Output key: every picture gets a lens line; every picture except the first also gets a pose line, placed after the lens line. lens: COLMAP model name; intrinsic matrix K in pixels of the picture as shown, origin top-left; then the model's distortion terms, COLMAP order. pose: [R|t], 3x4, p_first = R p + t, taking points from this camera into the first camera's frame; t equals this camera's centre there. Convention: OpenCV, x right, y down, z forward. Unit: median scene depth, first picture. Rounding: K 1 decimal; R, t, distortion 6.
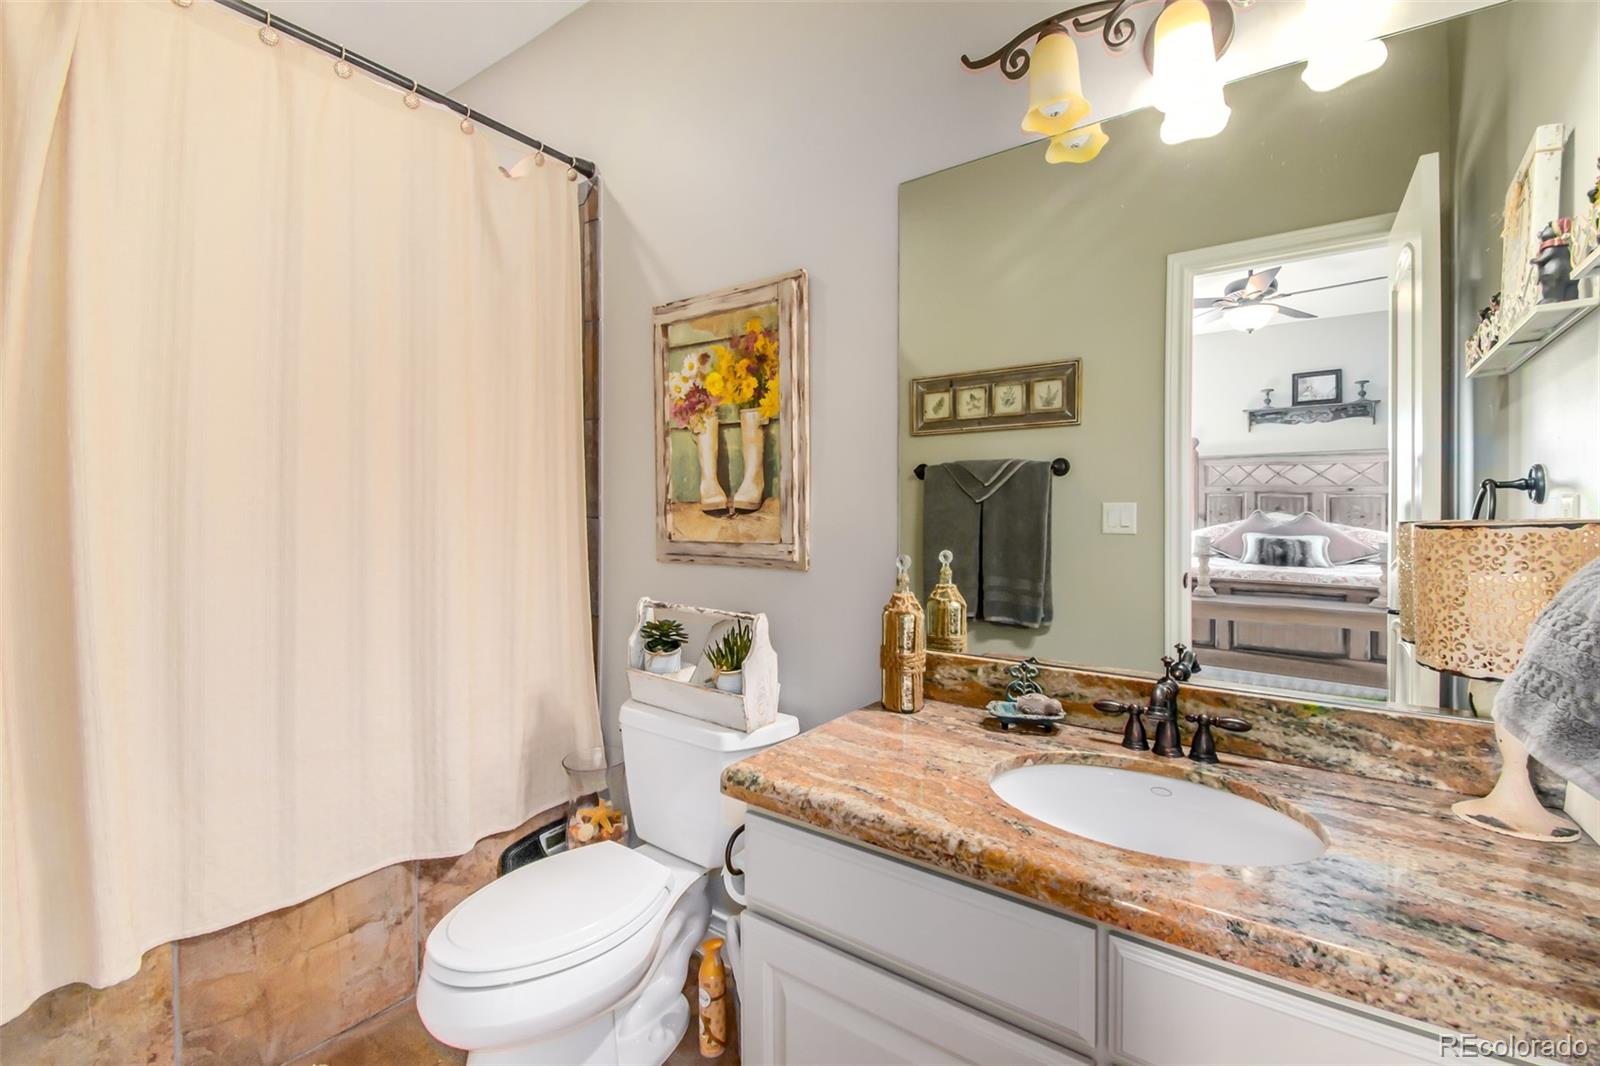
lens RADIAL K [[707.9, 0, 801.9], [0, 707.9, 525.9], [0, 0, 1]] dist [-0.001416, -0.000232]
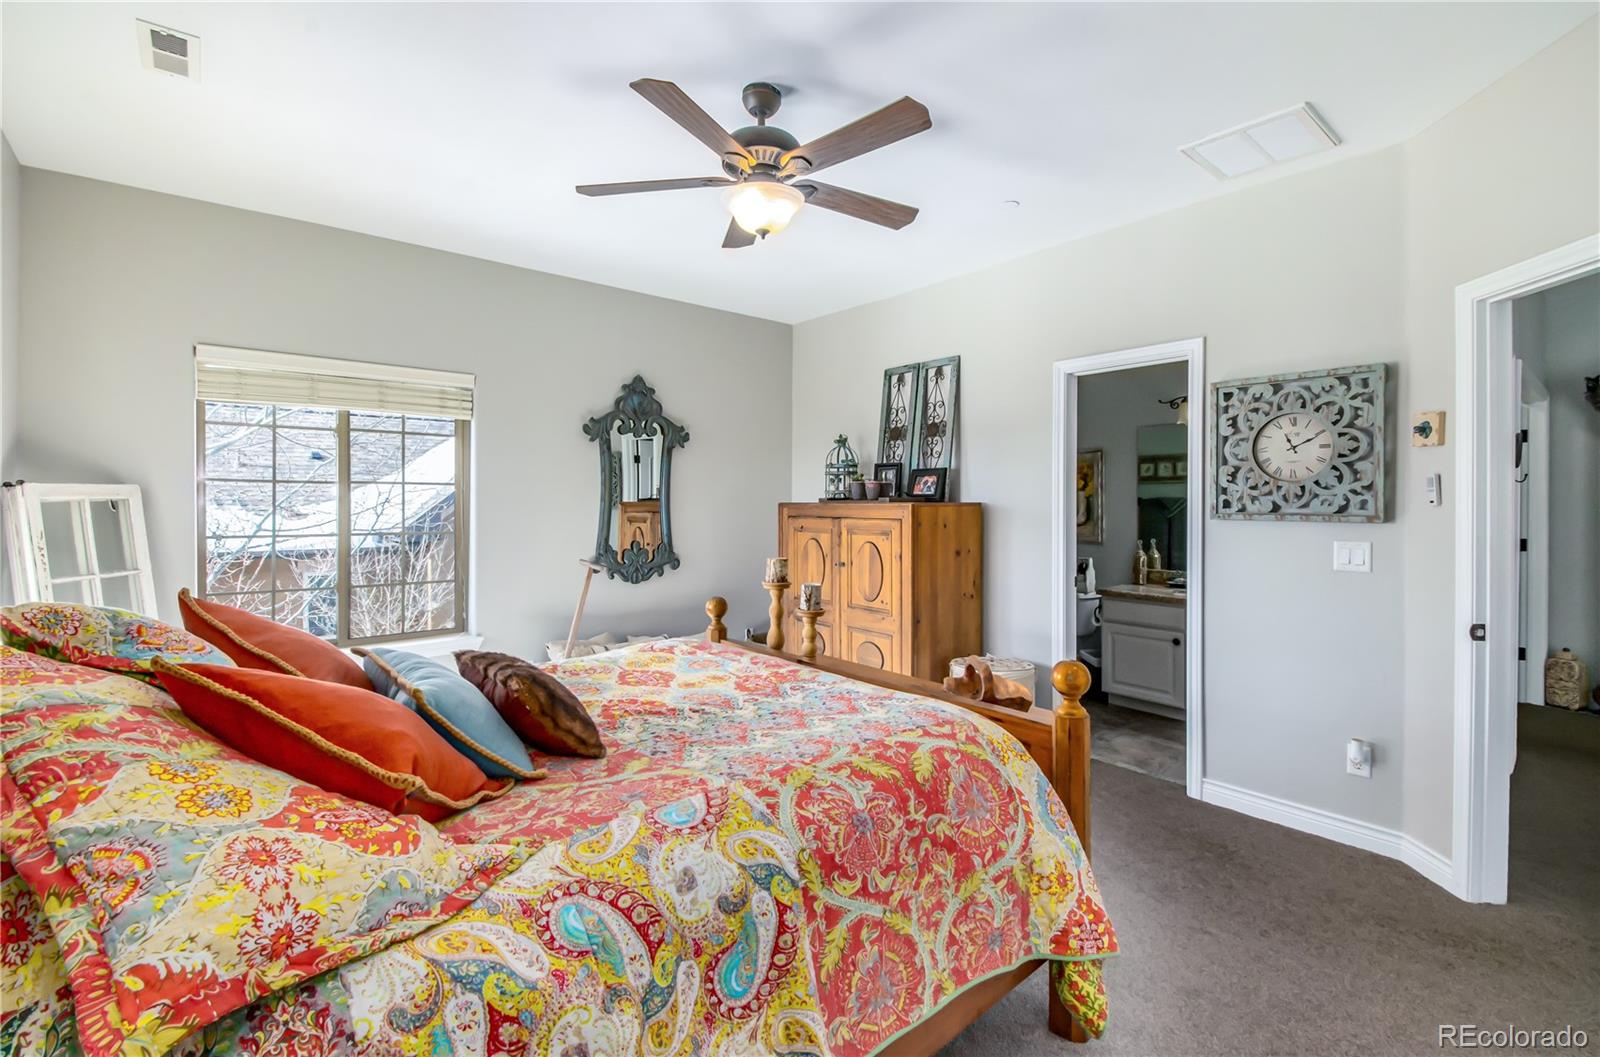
lens RADIAL K [[707.9, 0, 801.4], [0, 707.9, 521.0], [0, 0, 1]] dist [-0.001416, -0.000232]
pose [[0.968764, 0.000830, -0.247982, -0.515333], [-0.000584, 0.999999, 0.001066, -0.045065], [0.247983, -0.000888, 0.968764, -2.359168]]
